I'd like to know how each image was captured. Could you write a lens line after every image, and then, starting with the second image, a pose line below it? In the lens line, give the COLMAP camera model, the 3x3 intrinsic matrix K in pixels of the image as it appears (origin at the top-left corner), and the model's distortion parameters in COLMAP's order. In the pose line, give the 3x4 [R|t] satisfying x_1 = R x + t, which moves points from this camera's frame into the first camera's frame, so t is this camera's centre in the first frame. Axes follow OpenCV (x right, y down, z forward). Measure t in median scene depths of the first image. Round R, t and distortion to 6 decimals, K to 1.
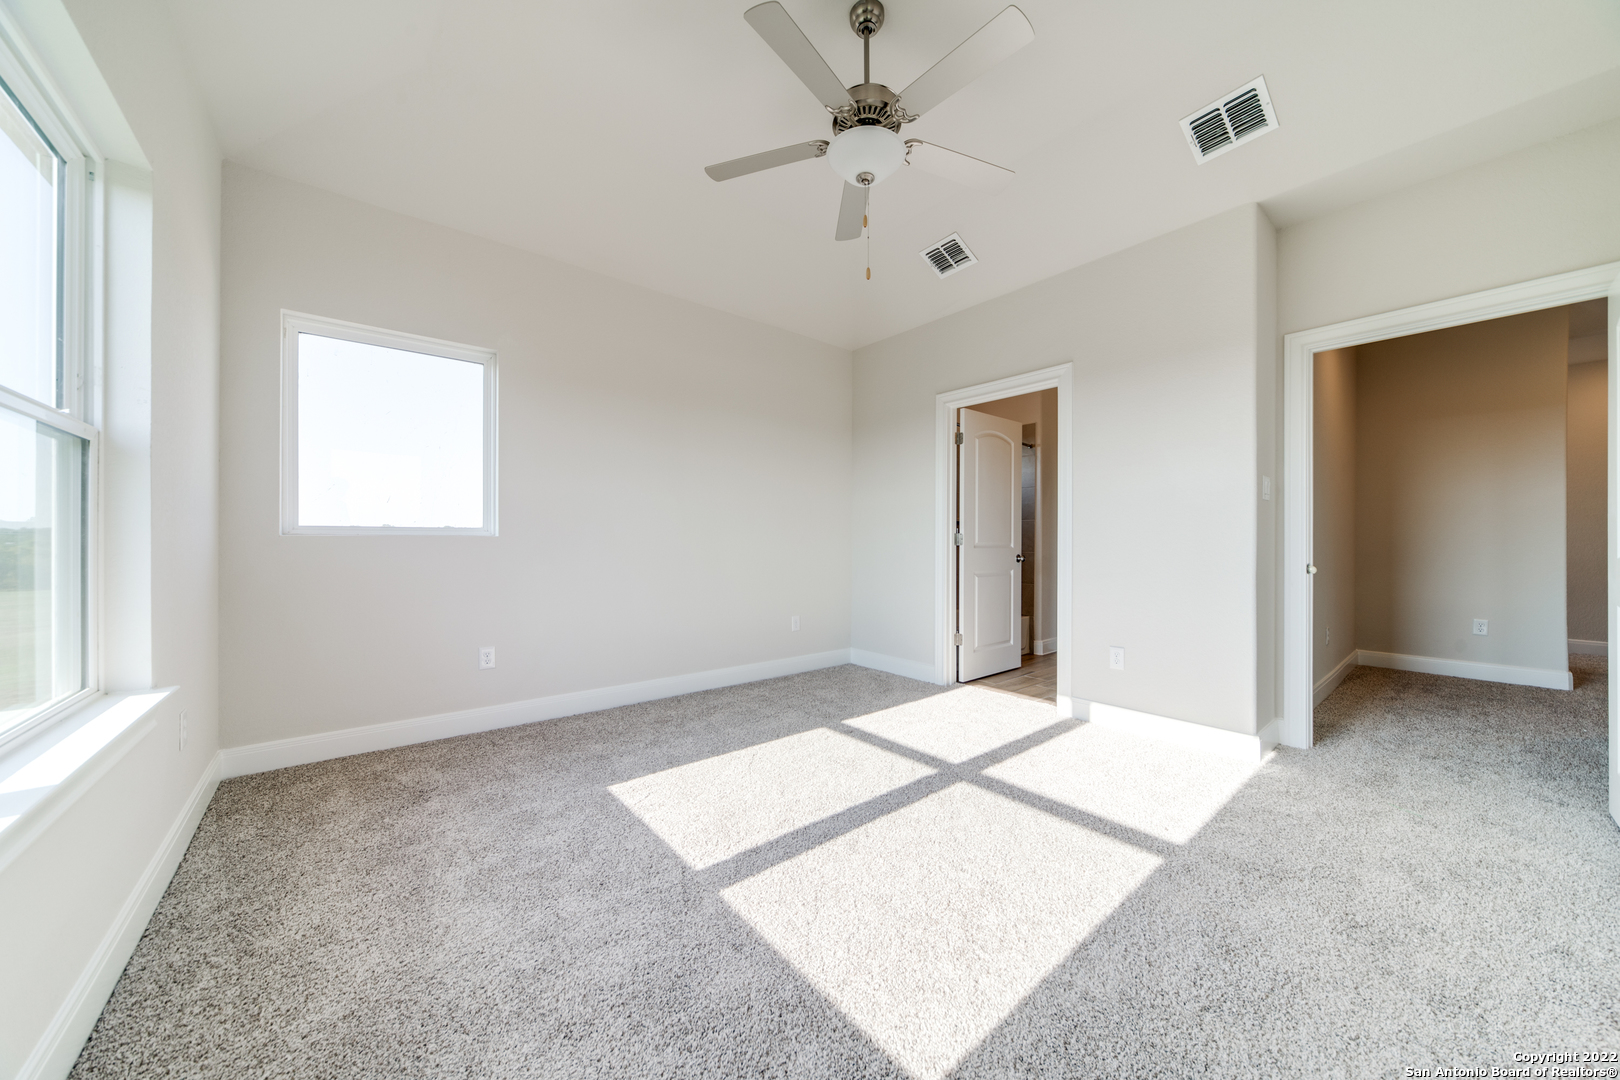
lens RADIAL K [[562.6, 0, 802.1], [0, 562.6, 540.9], [0, 0, 1]] dist [0.002481, 0.000085]
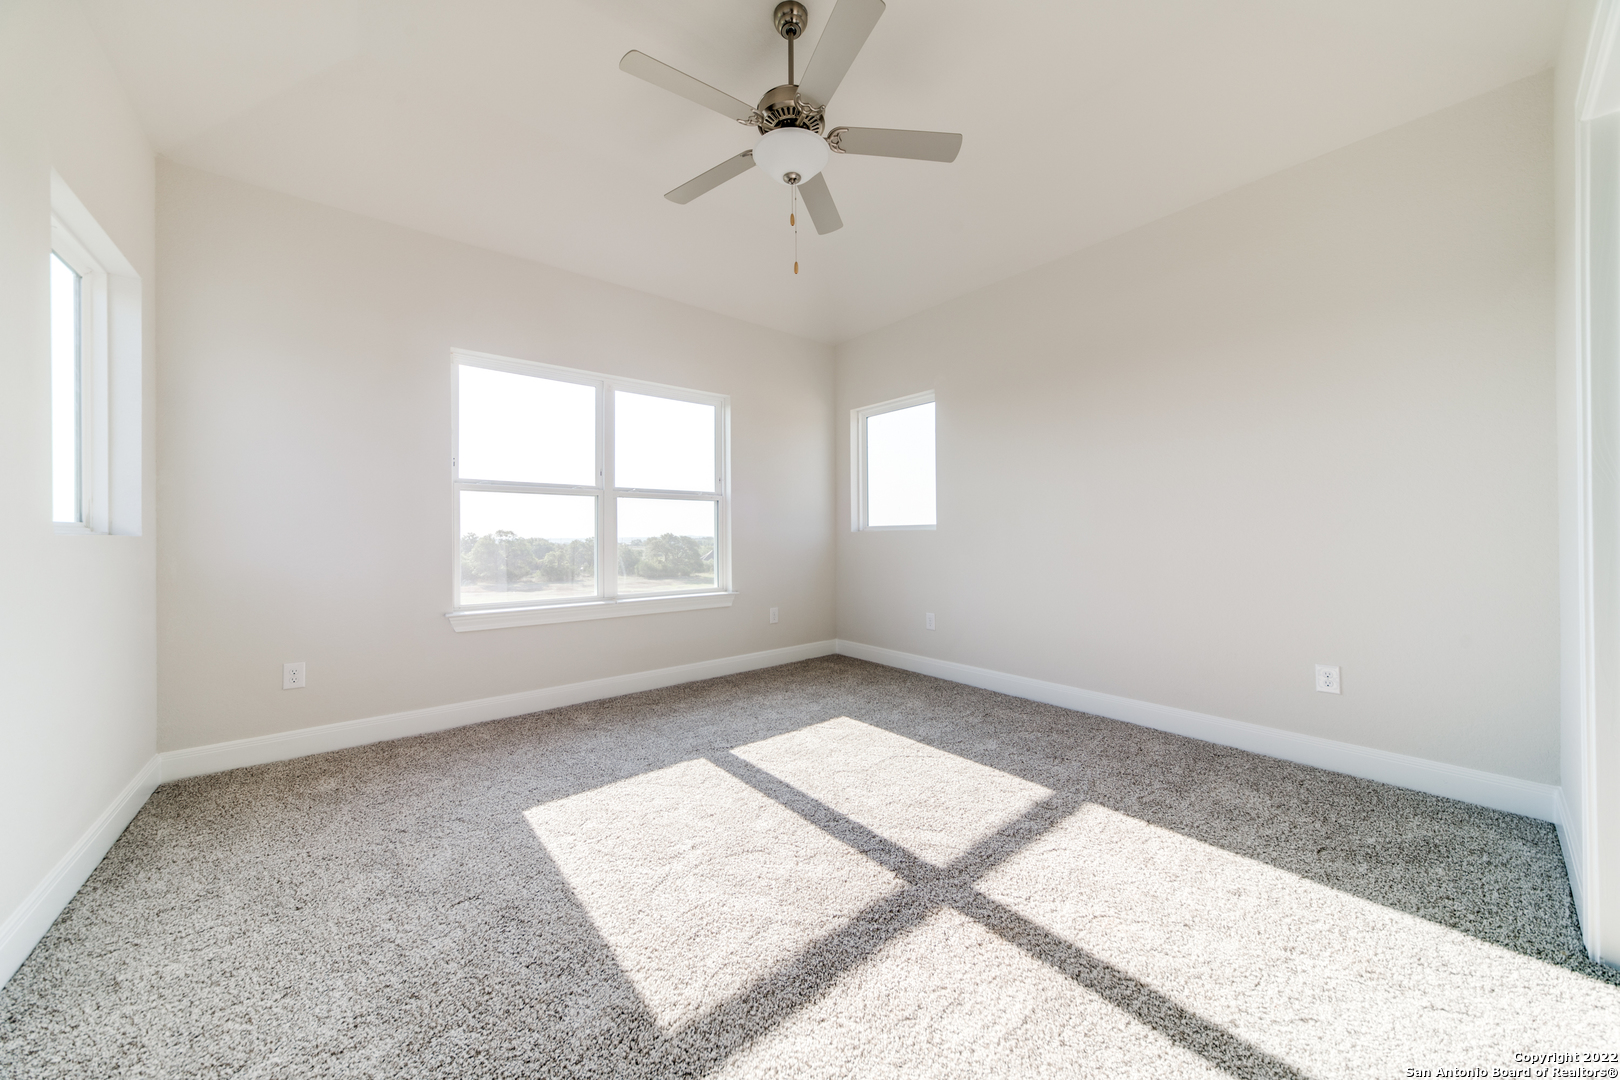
lens RADIAL K [[562.6, 0, 807.4], [0, 562.6, 545.7], [0, 0, 1]] dist [0.002481, 0.000085]
pose [[-0.011866, 0.001893, -0.999928, 0.933465], [0.006186, 0.999979, 0.001819, 0.026958], [0.999910, -0.006164, -0.011878, 0.877864]]
